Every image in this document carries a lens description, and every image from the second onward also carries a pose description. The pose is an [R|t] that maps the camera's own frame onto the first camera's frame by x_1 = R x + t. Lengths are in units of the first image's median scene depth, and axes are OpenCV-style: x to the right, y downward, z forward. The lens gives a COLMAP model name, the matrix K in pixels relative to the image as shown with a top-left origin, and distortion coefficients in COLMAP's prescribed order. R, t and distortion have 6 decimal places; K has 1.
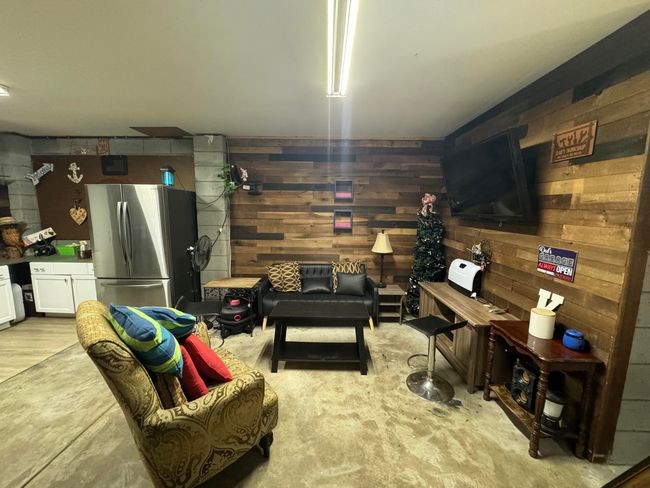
lens RADIAL K [[258.7, 0, 324.6], [0, 258.7, 243.4], [0, 0, 1]] dist [-0.002582, 0.000564]
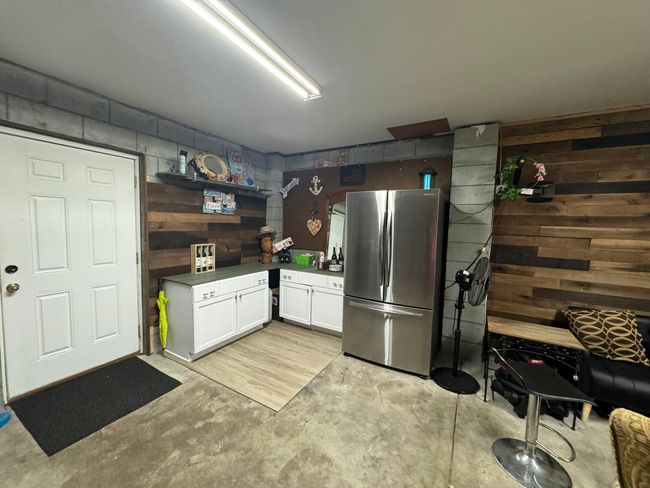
lens RADIAL K [[258.7, 0, 322.9], [0, 258.7, 243.2], [0, 0, 1]] dist [-0.002582, 0.000564]
pose [[0.874844, 0.050020, -0.481816, -0.474934], [-0.081290, 0.995709, -0.044230, -0.000132], [0.477536, 0.077862, 0.875155, 0.140955]]
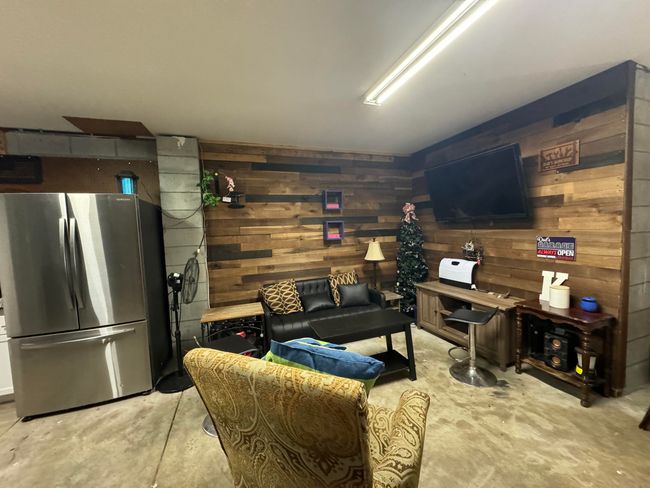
lens RADIAL K [[258.7, 0, 324.5], [0, 258.7, 243.2], [0, 0, 1]] dist [-0.002582, 0.000564]
pose [[0.934203, -0.067872, 0.350227, -0.332680], [0.094223, 0.993817, -0.058738, 0.009727], [-0.344075, 0.087873, 0.934821, 0.105166]]
